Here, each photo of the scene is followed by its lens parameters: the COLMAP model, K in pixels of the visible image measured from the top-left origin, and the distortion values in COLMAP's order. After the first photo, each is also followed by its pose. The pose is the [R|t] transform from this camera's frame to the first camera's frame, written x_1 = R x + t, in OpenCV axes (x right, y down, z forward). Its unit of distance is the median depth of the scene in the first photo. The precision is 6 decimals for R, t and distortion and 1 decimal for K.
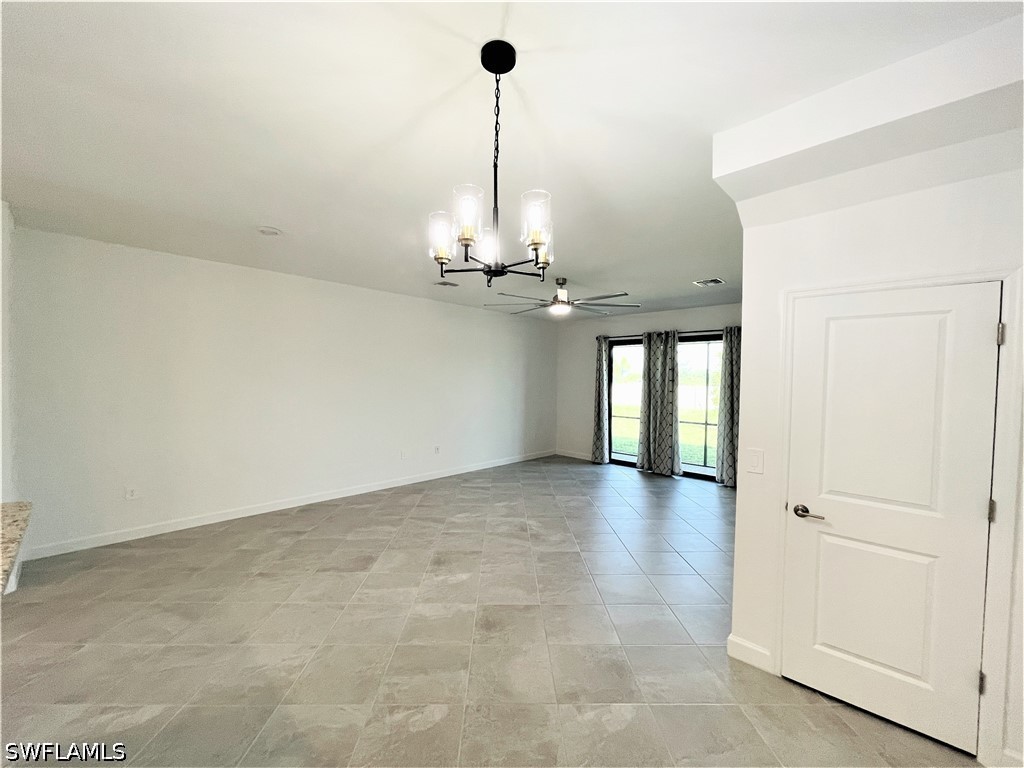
lens RADIAL K [[411.1, 0, 511.1], [0, 411.1, 387.7], [0, 0, 1]] dist [-0.002689, -0.000282]
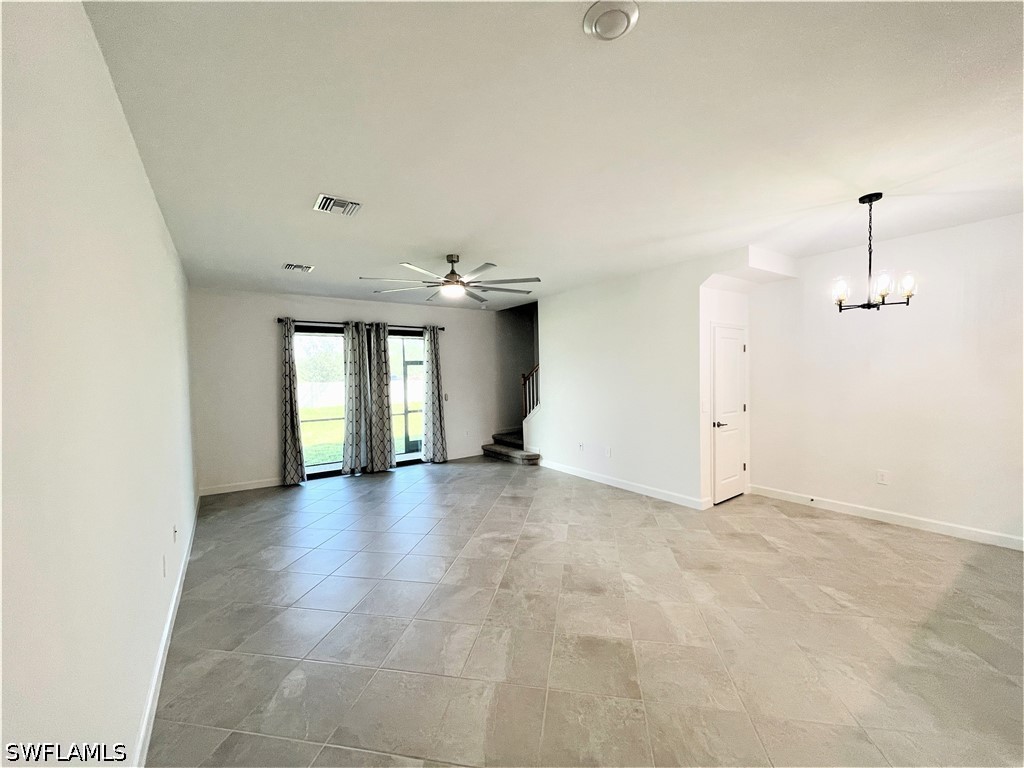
lens RADIAL K [[411.1, 0, 511.9], [0, 411.1, 388.1], [0, 0, 1]] dist [-0.002689, -0.000282]
pose [[0.202851, -0.055524, 0.977634, -0.514737], [0.046548, 0.997809, 0.047011, -0.014984], [-0.978103, 0.035970, 0.204991, 0.505231]]
